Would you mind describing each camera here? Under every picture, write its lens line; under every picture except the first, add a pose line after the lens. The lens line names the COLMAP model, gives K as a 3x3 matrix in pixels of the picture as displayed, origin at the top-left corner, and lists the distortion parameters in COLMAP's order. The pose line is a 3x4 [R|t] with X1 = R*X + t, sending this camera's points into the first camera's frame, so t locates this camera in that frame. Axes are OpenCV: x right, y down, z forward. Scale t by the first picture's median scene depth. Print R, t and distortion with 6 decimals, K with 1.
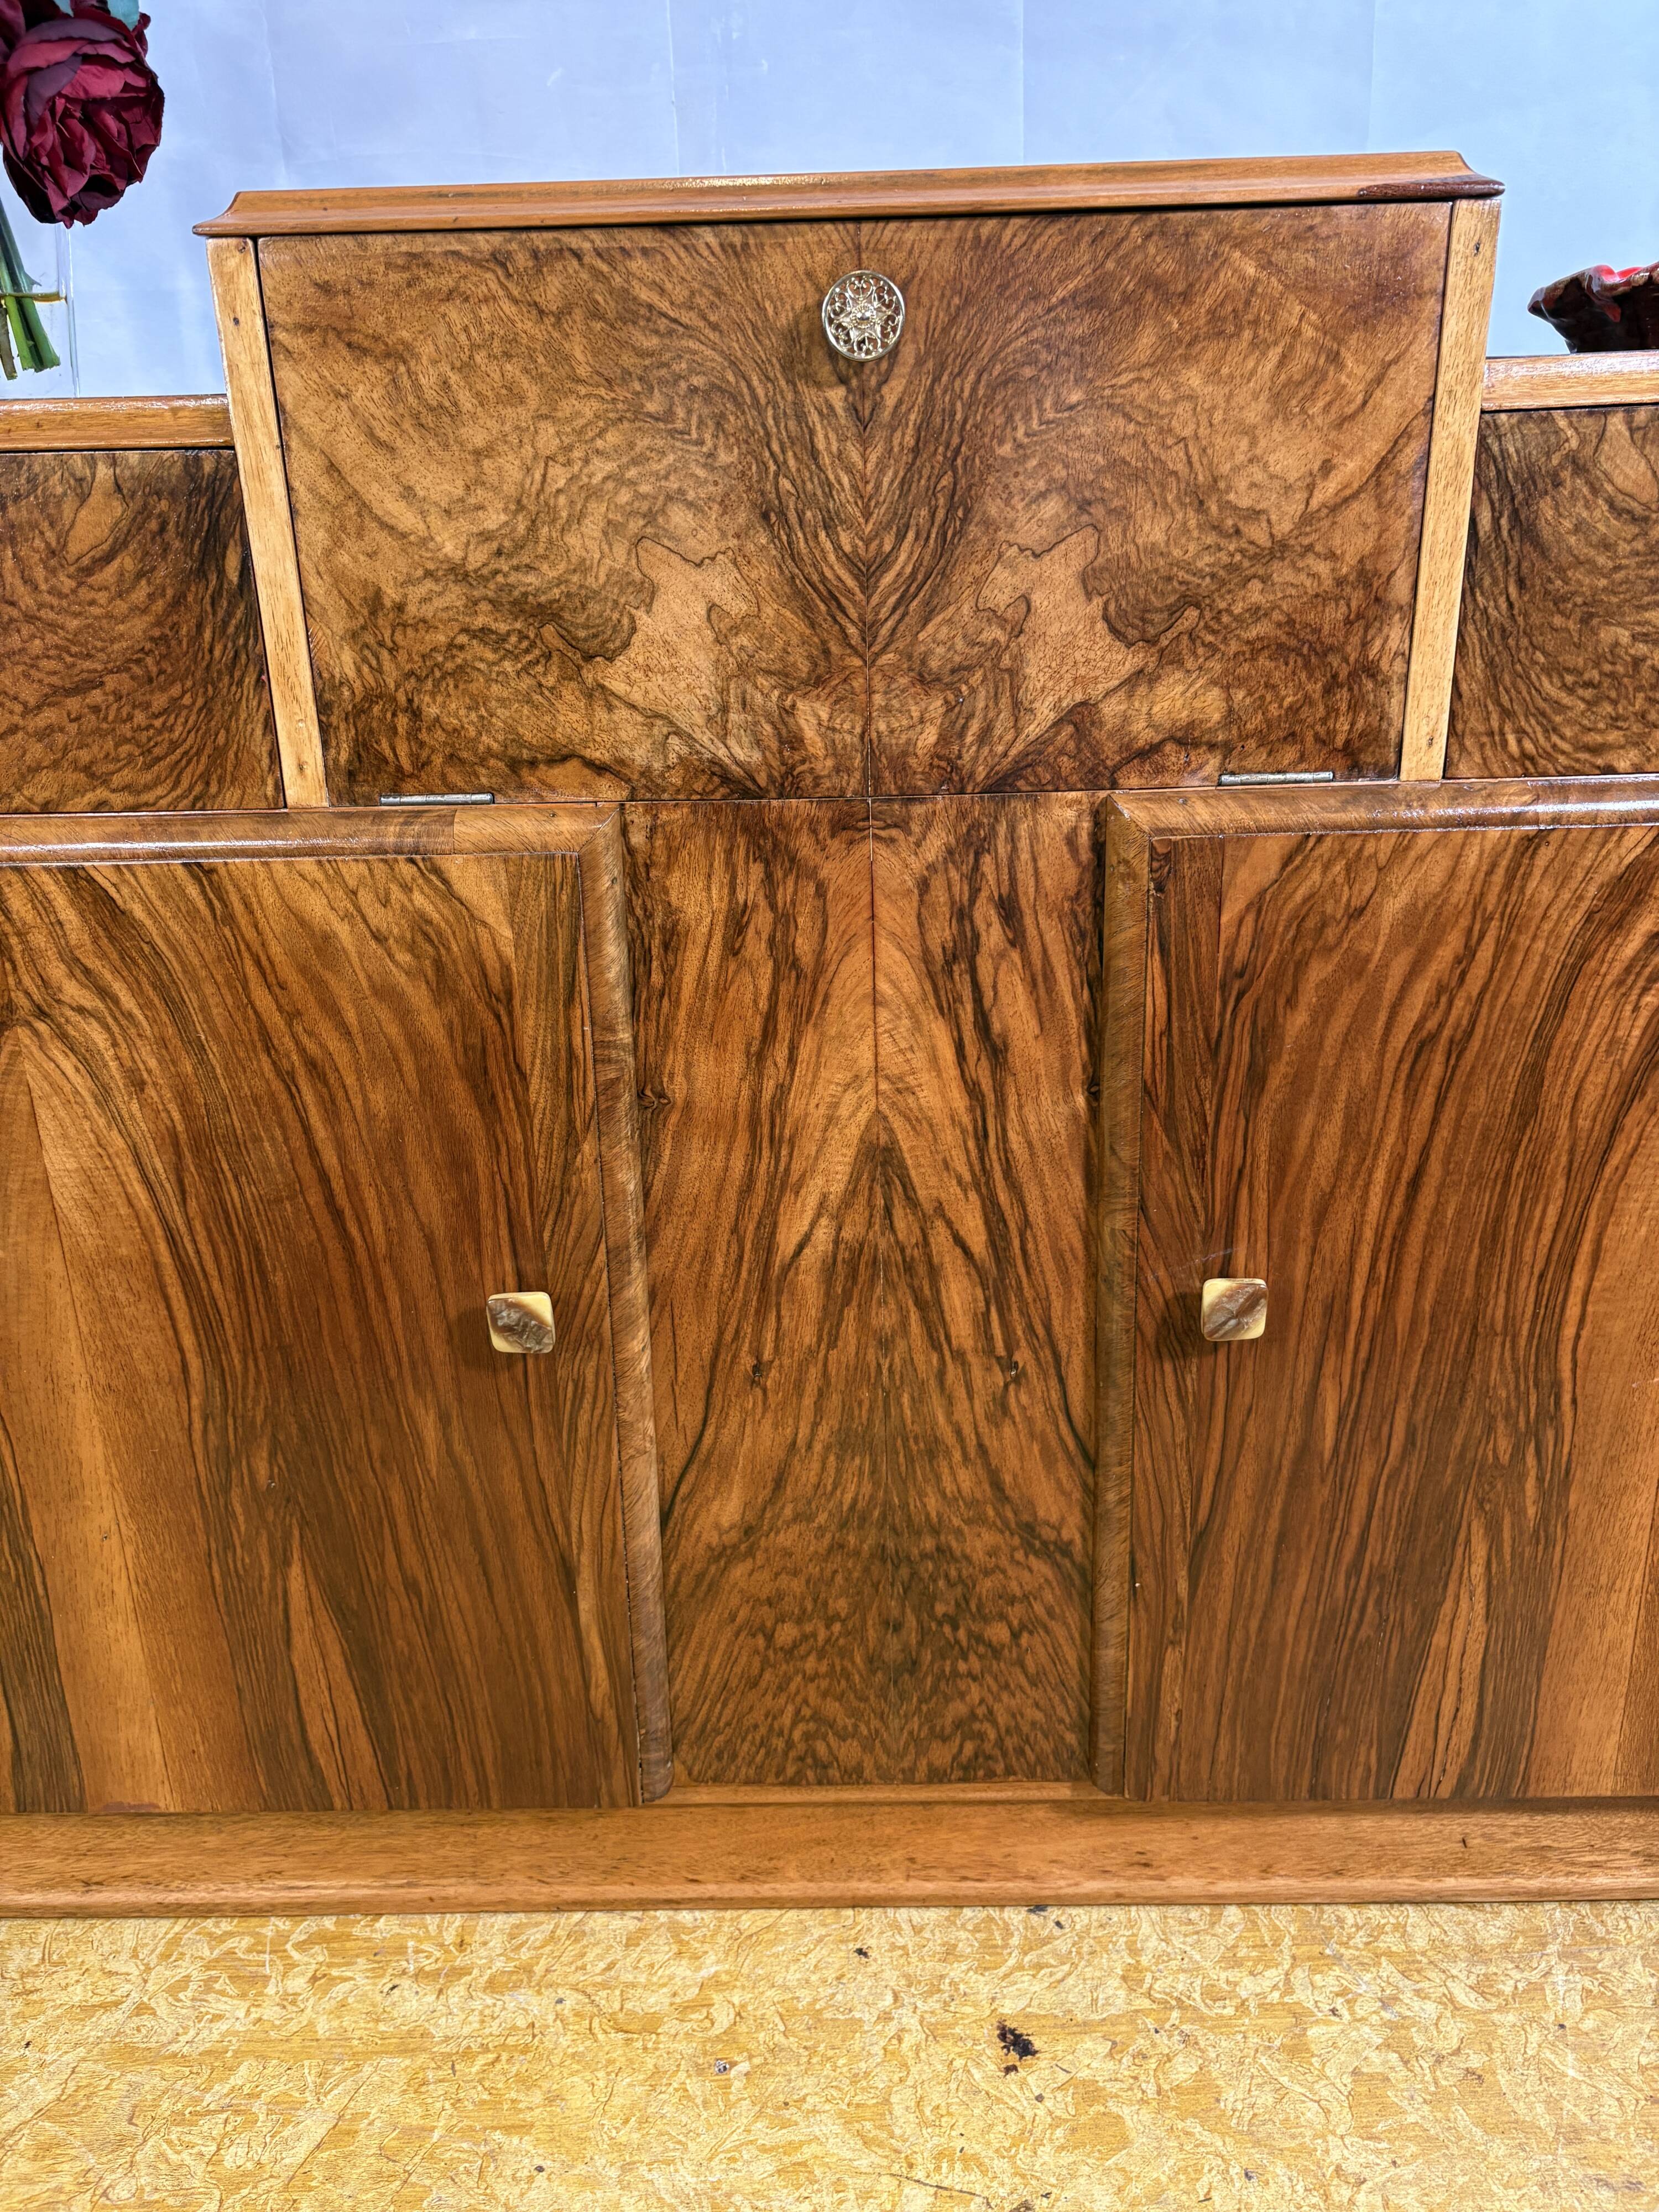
lens RADIAL K [[1703.9, 0, 829.0], [0, 1703.9, 1102.2], [0, 0, 1]] dist [0.027014, -0.030454]
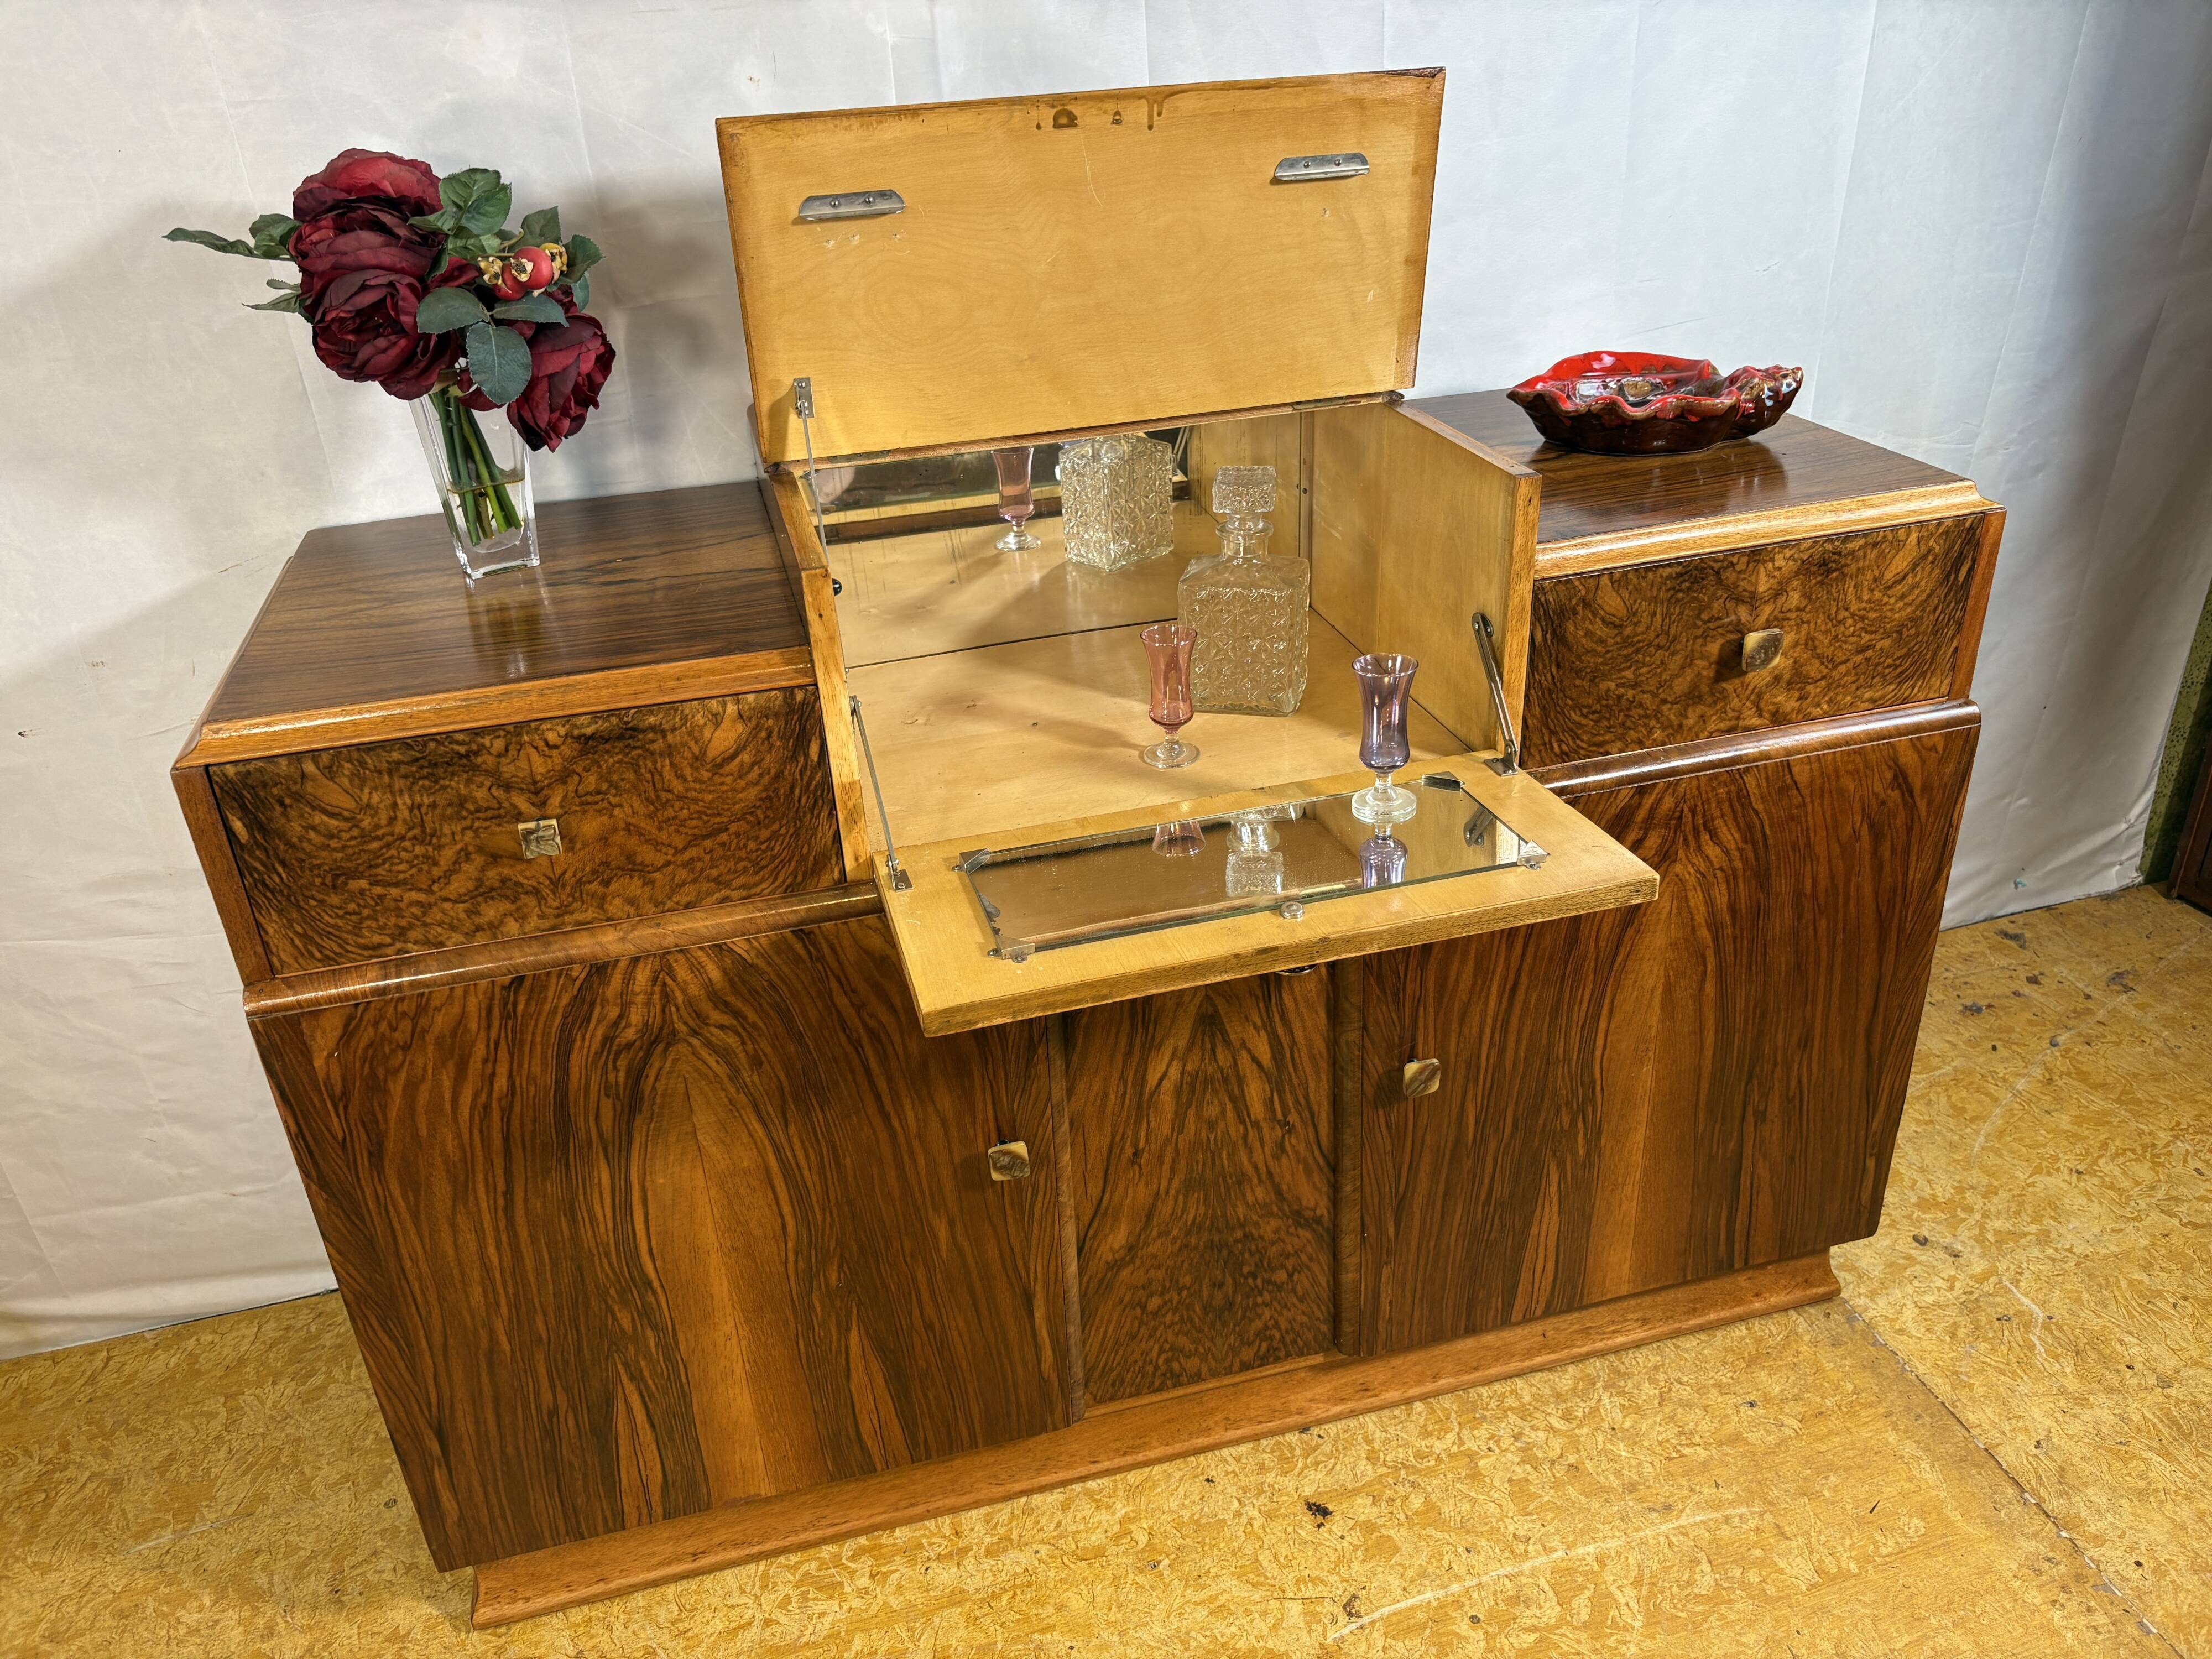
lens RADIAL K [[1703.9, 0, 1103.5], [0, 1703.9, 847.8], [0, 0, 1]] dist [0.027014, -0.030454]
pose [[0.964043, -0.143713, 0.223536, -0.380193], [0.113642, 0.983311, 0.142074, -0.349731], [-0.240223, -0.111563, 0.964286, -0.488119]]
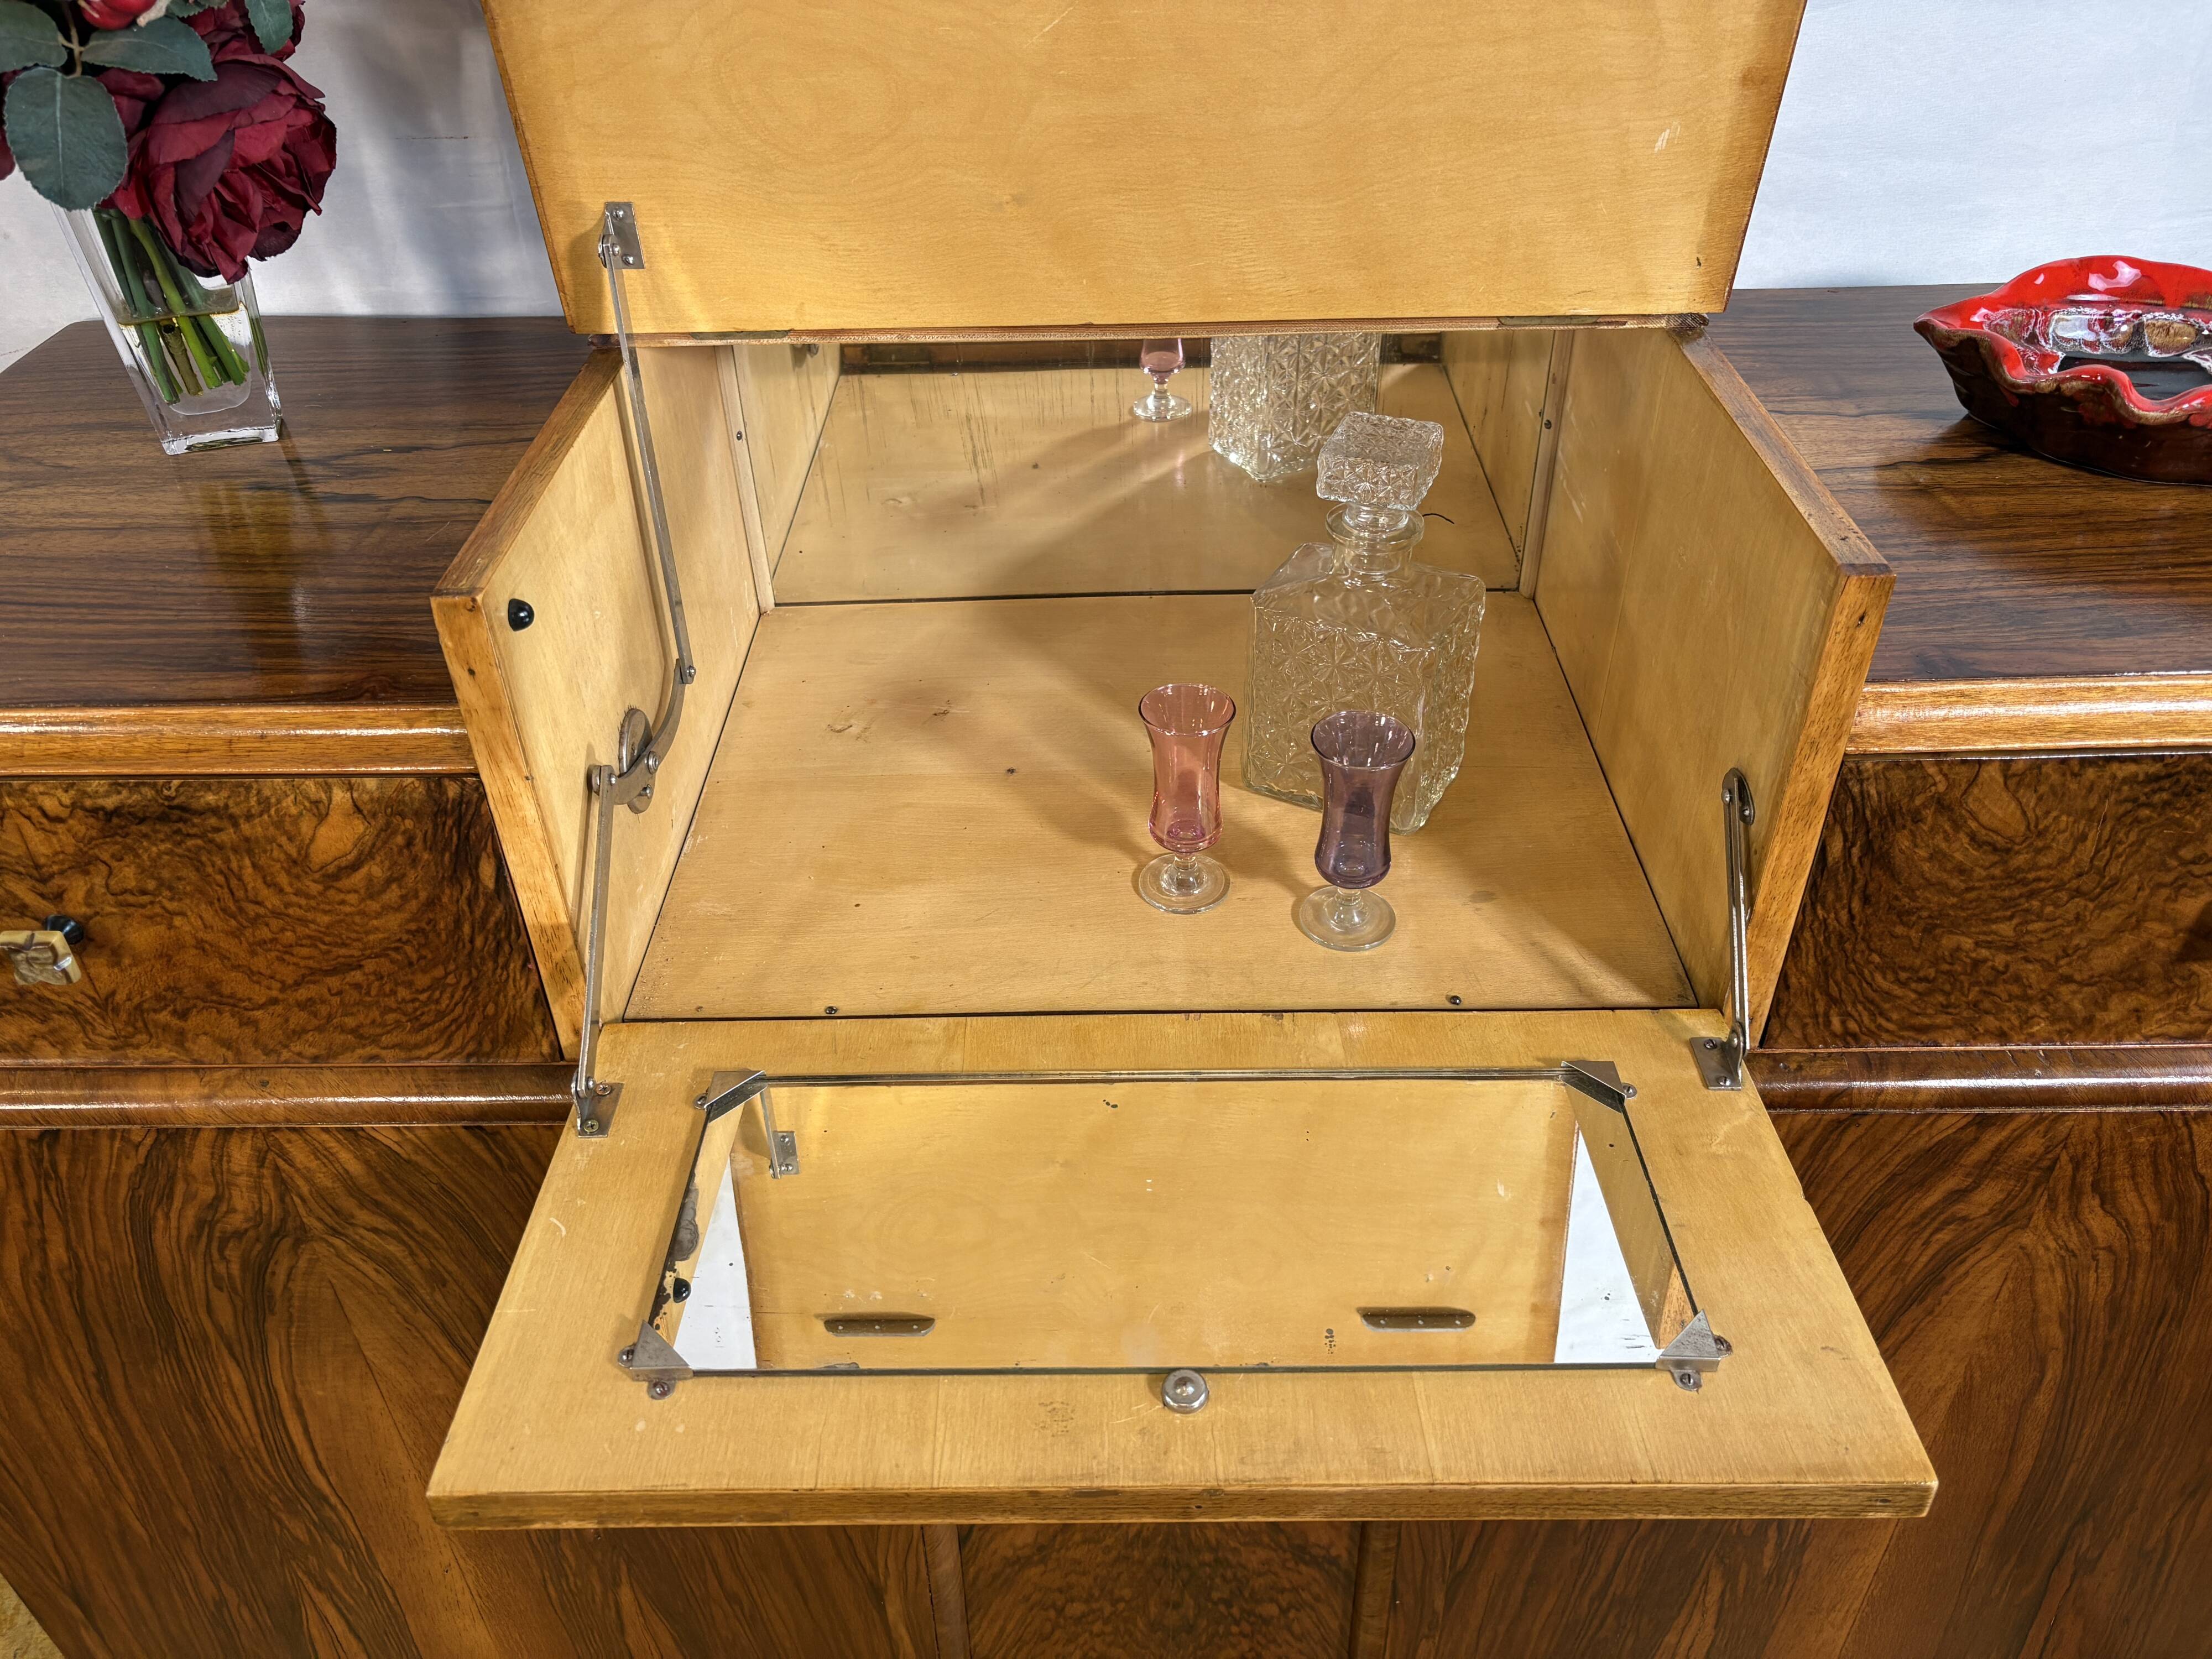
lens RADIAL K [[1703.9, 0, 1095.2], [0, 1703.9, 830.0], [0, 0, 1]] dist [0.027014, -0.030454]
pose [[0.999984, 0.000842, 0.005614, -0.019742], [-0.002399, 0.958936, 0.283611, -0.503054], [-0.005144, -0.283620, 0.958923, 0.093491]]
